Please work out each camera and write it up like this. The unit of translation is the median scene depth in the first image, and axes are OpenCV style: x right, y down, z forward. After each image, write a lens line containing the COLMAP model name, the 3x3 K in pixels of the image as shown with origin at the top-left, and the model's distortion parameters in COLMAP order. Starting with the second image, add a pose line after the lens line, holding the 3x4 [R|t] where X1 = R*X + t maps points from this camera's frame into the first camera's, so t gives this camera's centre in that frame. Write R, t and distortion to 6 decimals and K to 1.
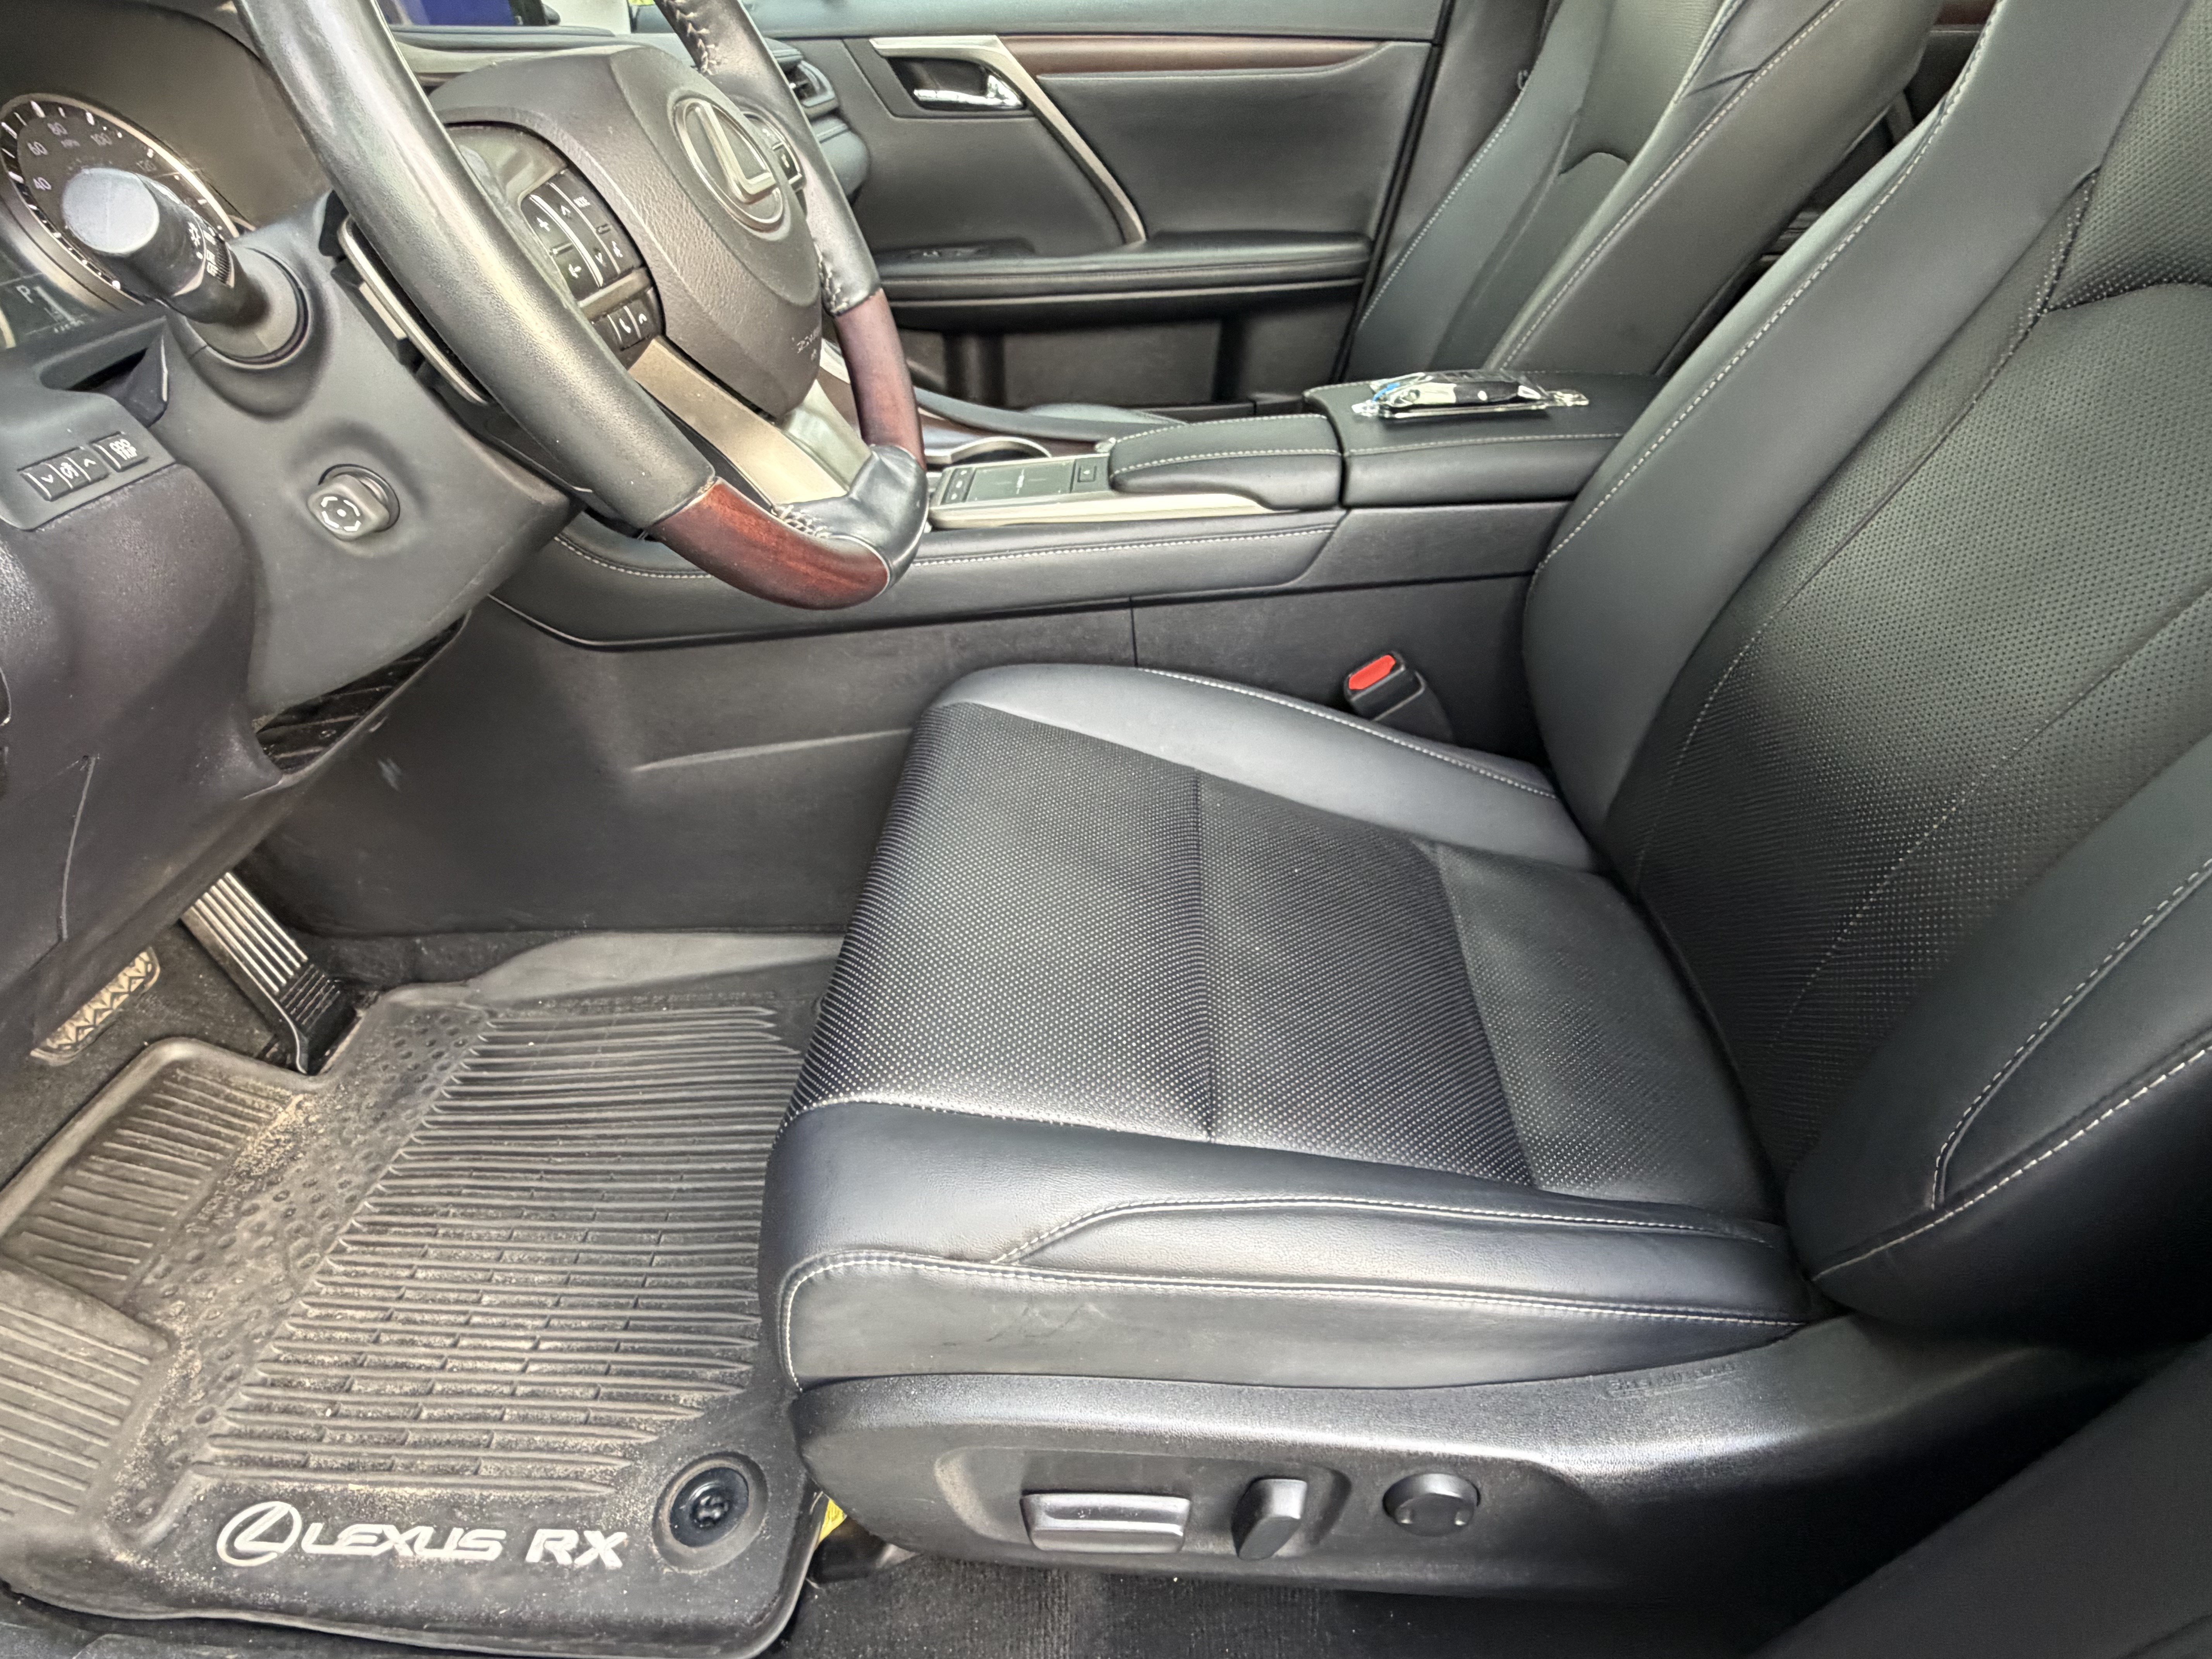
lens RADIAL K [[1207.5, 0, 1106.0], [0, 1207.5, 829.5], [0, 0, 1]] dist [0.002764, -0.001881]
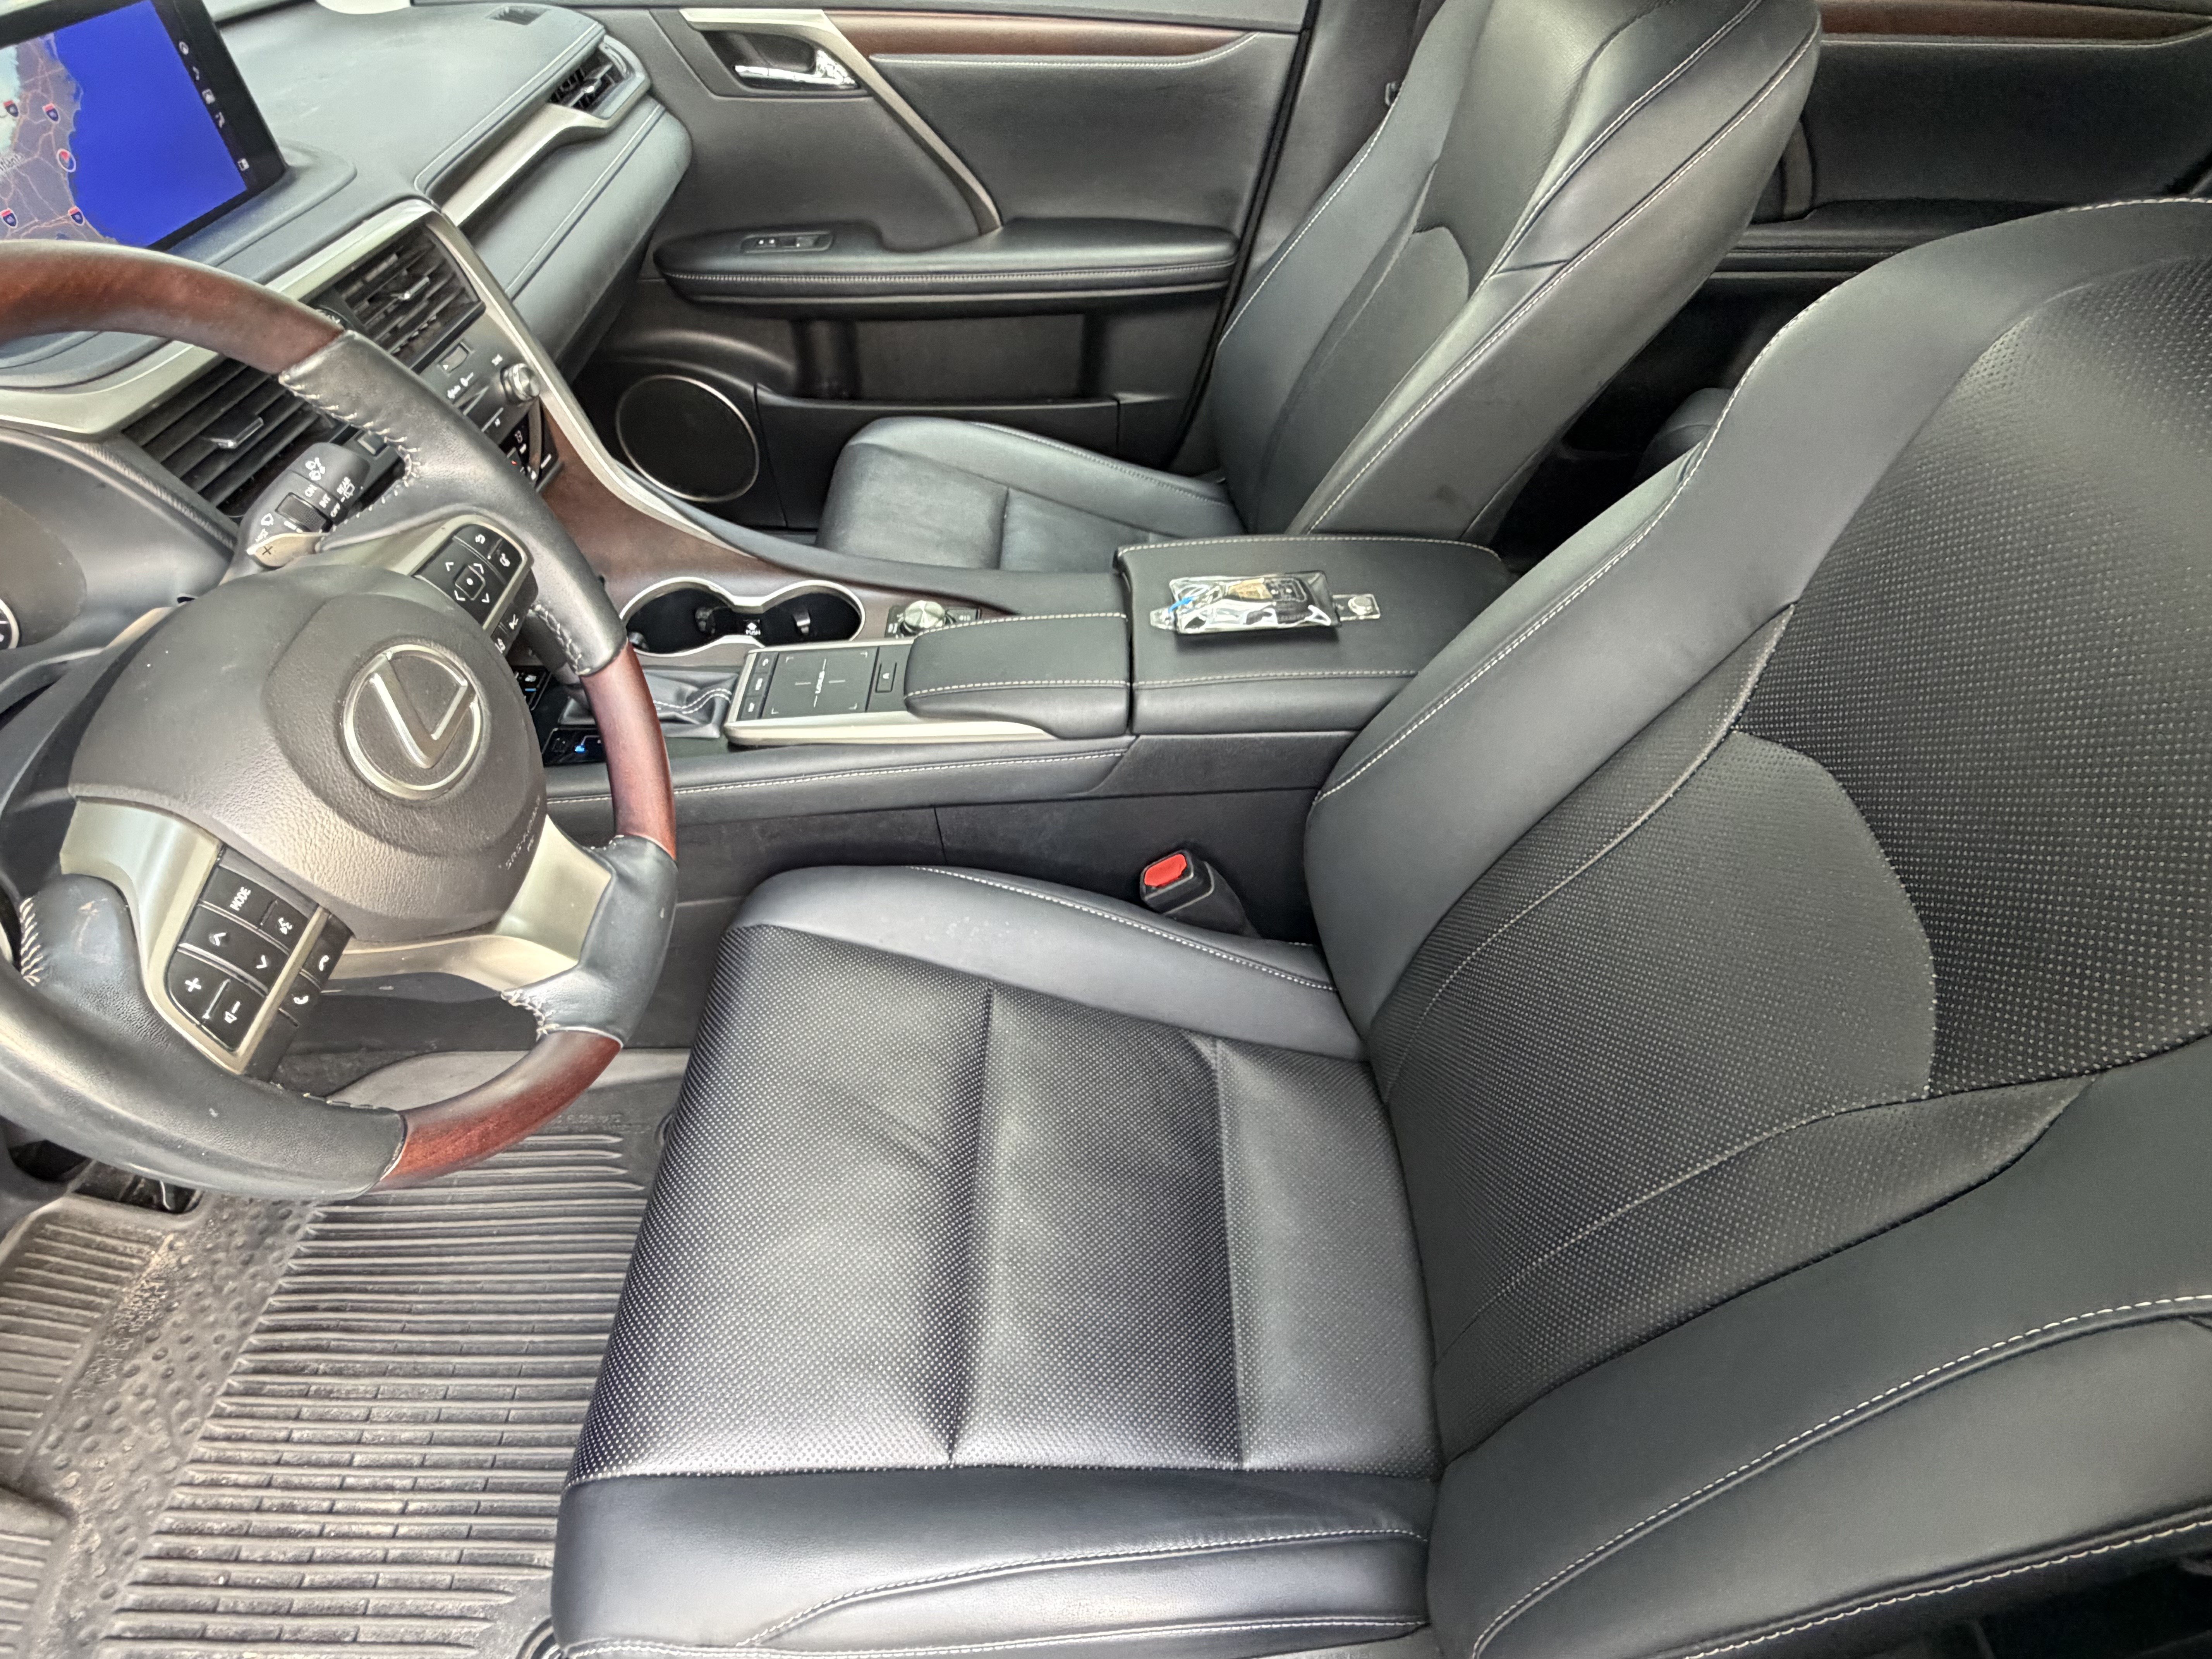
lens RADIAL K [[1207.5, 0, 1106.0], [0, 1207.5, 829.5], [0, 0, 1]] dist [0.002764, -0.001881]
pose [[0.998945, -0.005054, 0.045641, 0.124263], [-0.003847, 0.981219, 0.192859, -0.376270], [-0.045758, -0.192831, 0.980164, -0.018209]]
